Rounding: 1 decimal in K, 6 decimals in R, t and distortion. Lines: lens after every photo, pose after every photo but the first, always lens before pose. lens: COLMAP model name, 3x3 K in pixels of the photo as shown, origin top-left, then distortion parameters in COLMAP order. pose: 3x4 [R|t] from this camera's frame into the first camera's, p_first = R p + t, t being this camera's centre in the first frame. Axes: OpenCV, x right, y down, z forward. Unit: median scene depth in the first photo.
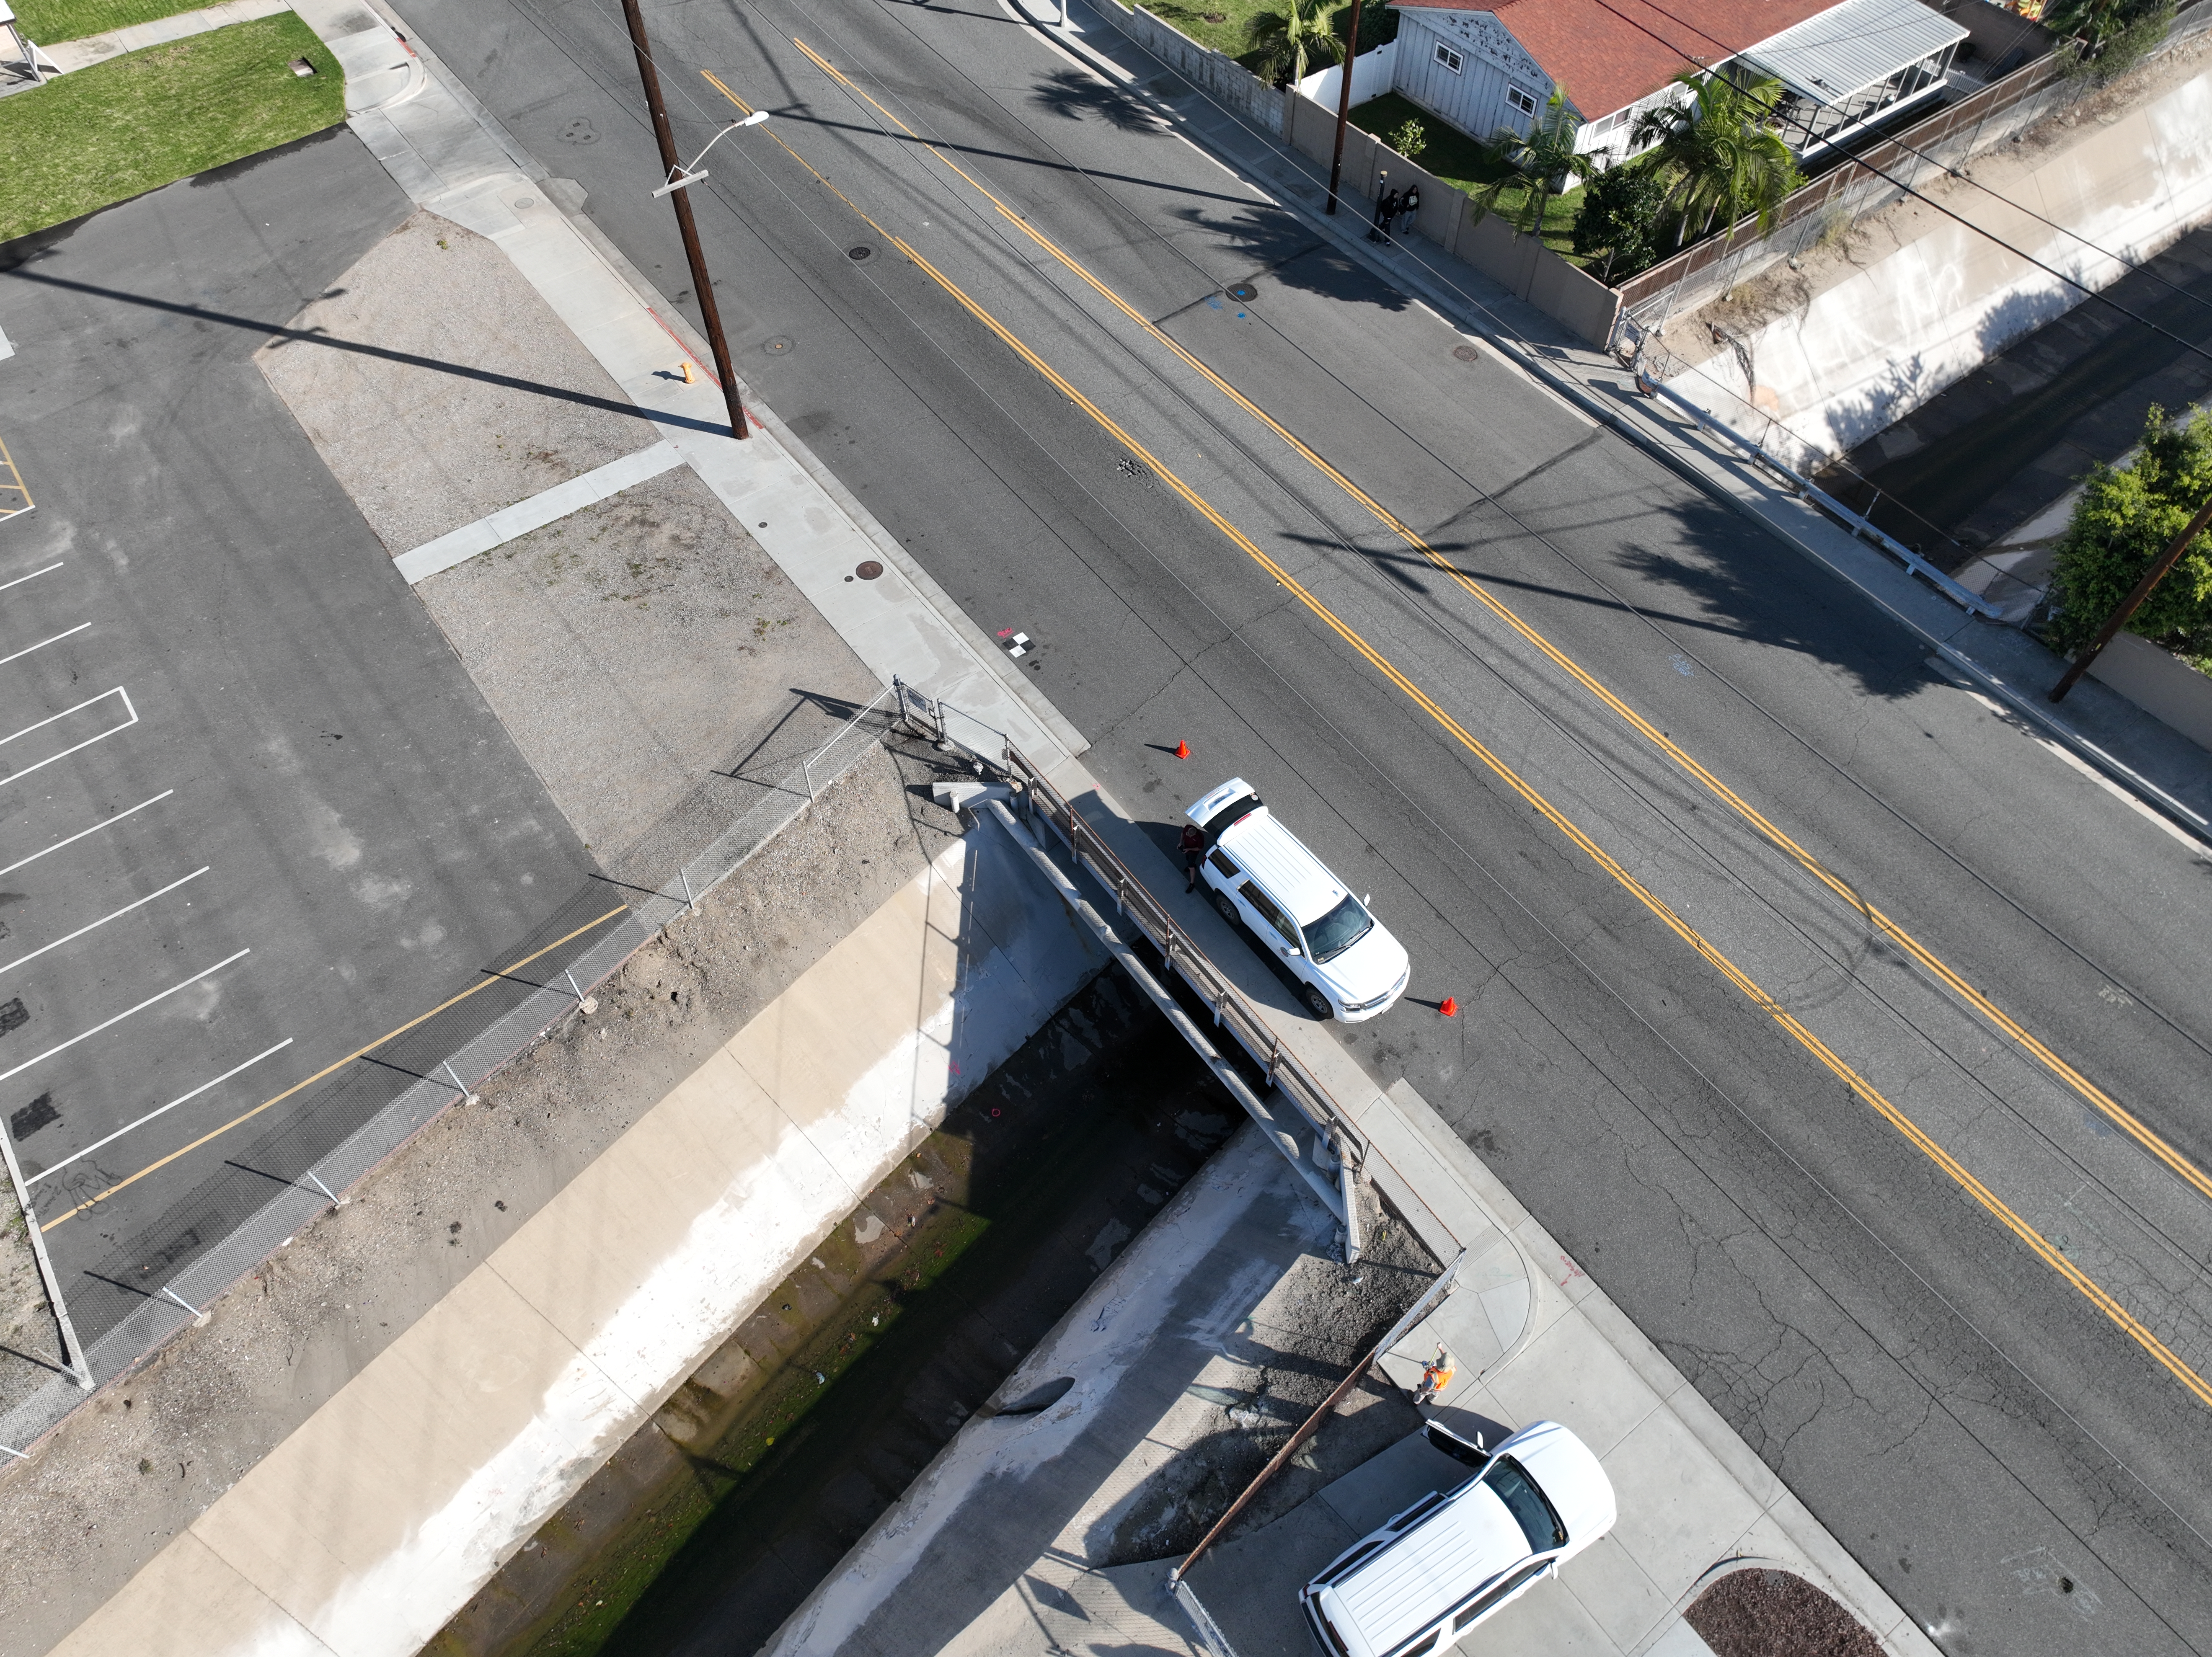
lens RADIAL K [[1556.9, 0, 1105.9], [0, 1556.9, 812.9], [0, 0, 1]] dist [-0.002420, 0.019250]
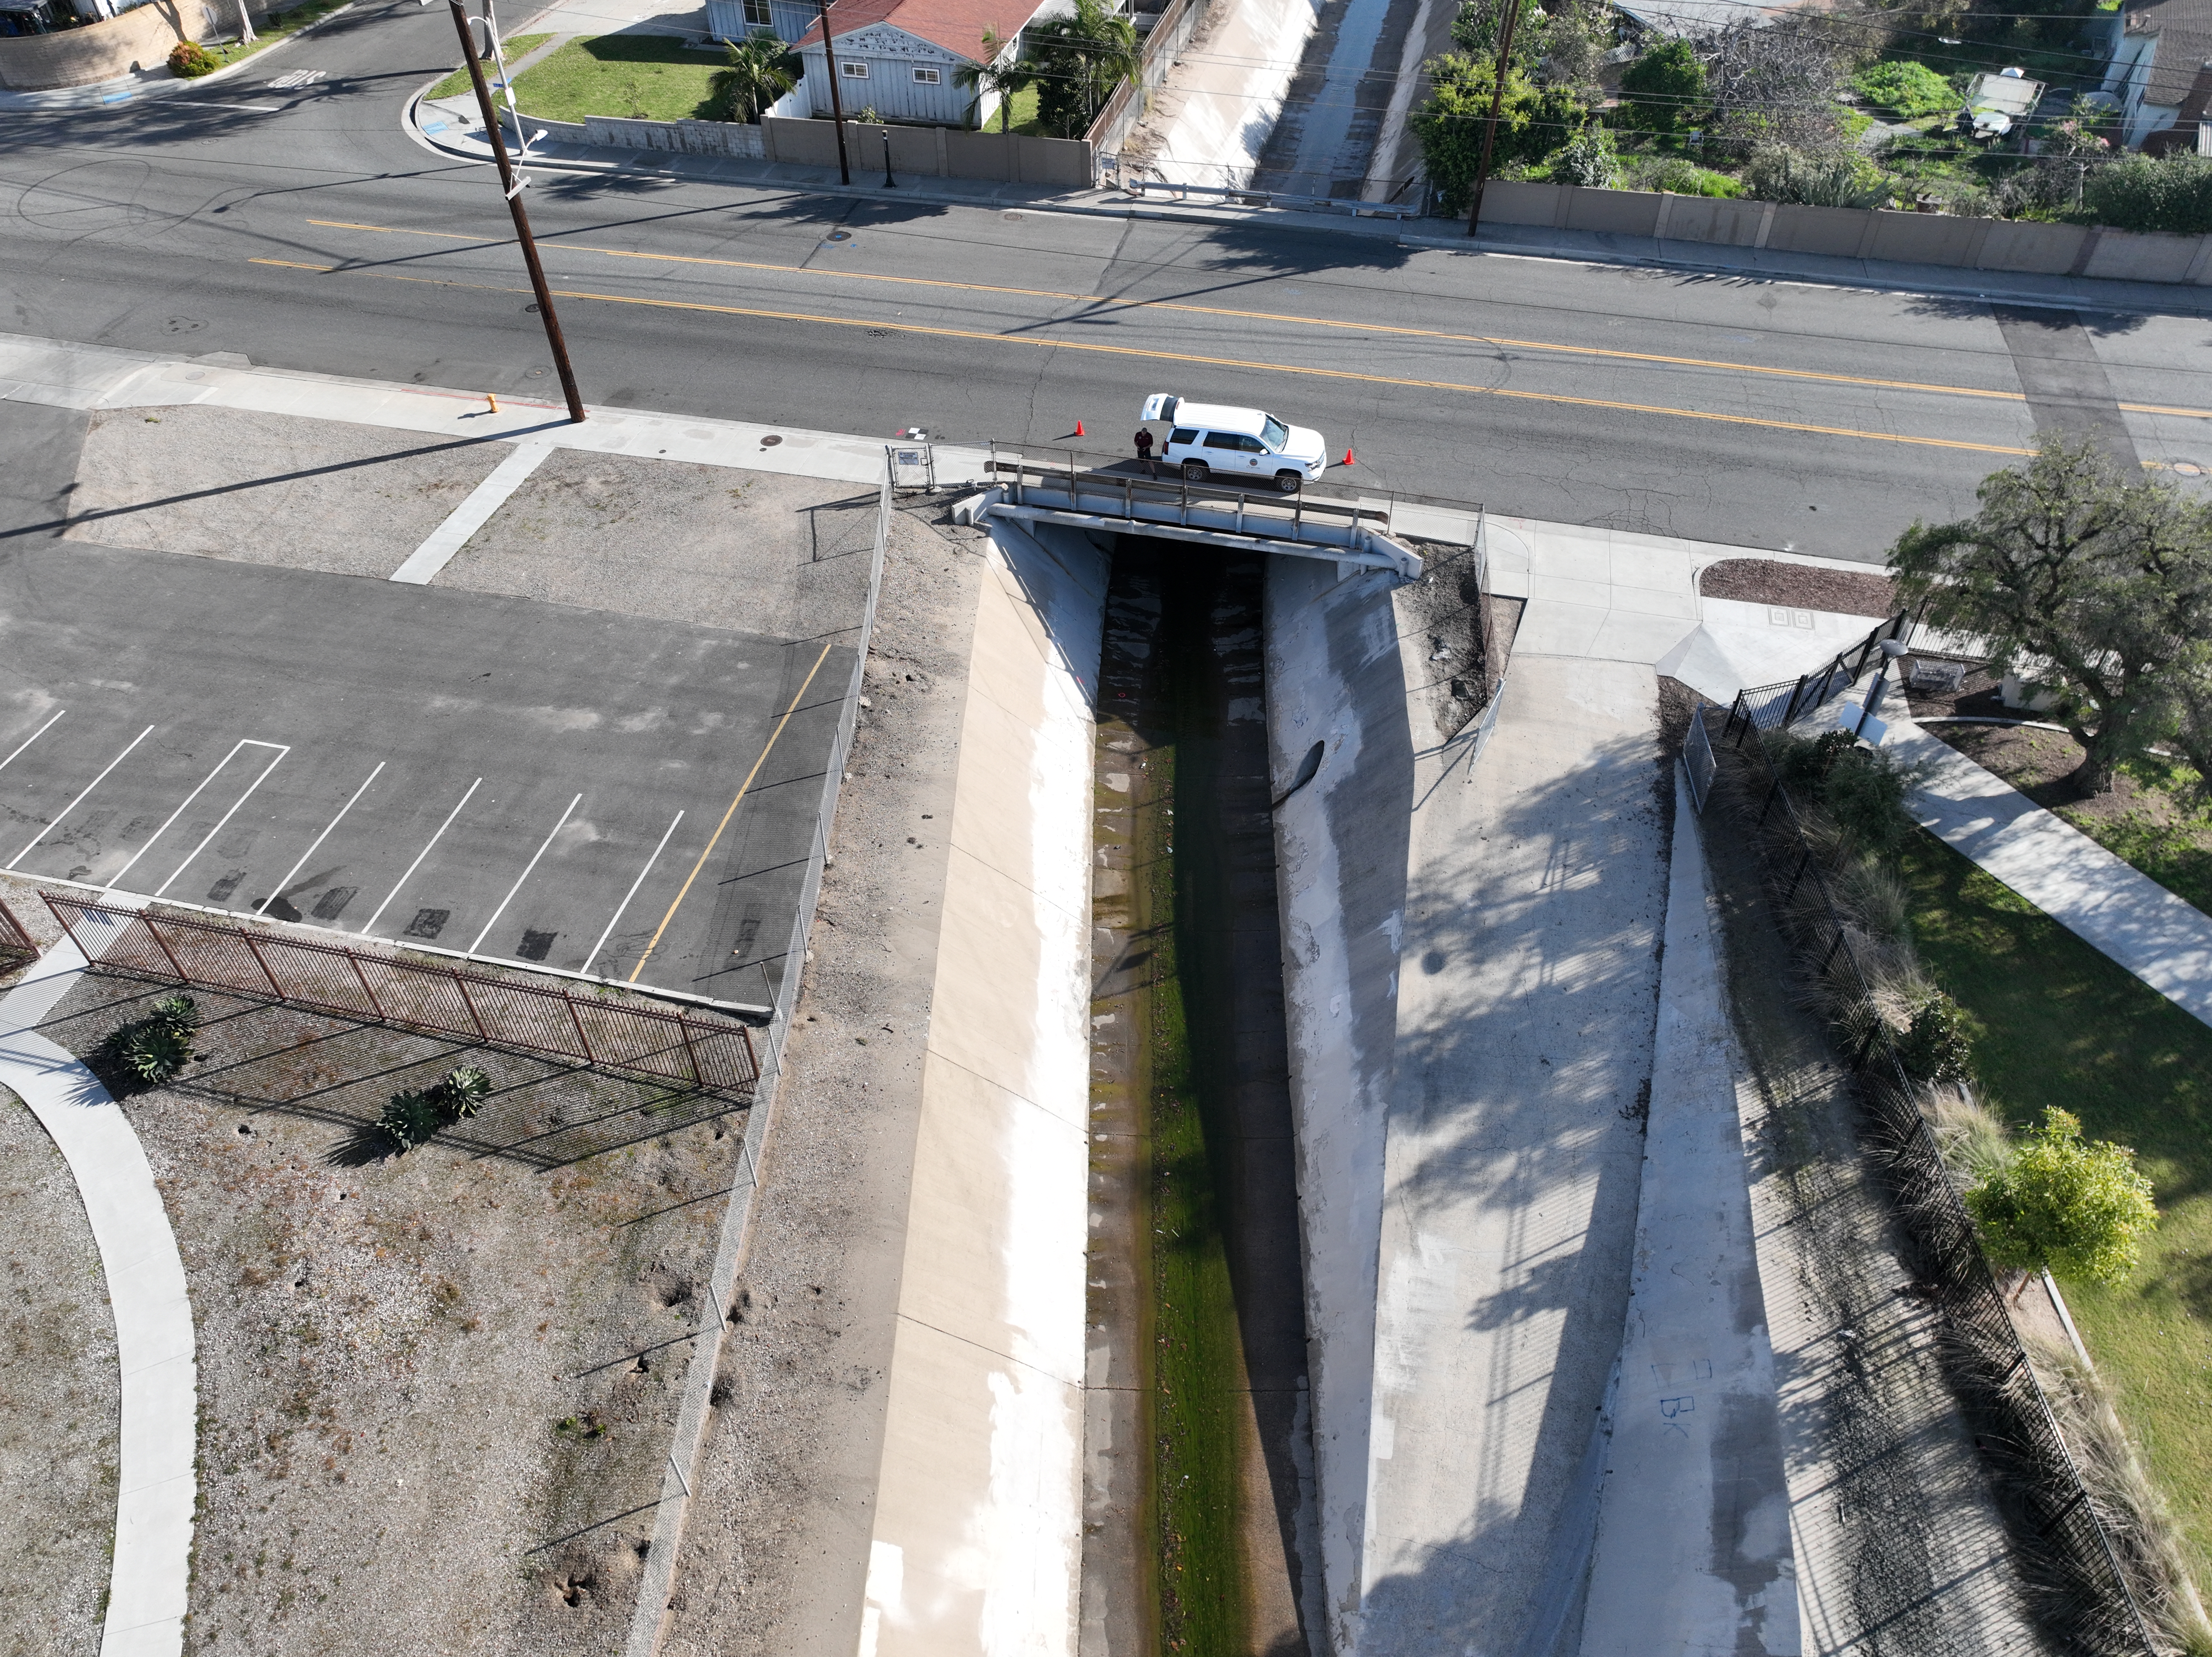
lens RADIAL K [[1556.9, 0, 1105.9], [0, 1556.9, 812.9], [0, 0, 1]] dist [-0.002420, 0.019250]
pose [[0.765801, -0.444051, 0.465152, -0.733450], [0.517745, 0.854760, -0.036401, 0.315307], [-0.381430, 0.268706, 0.884482, -0.142079]]
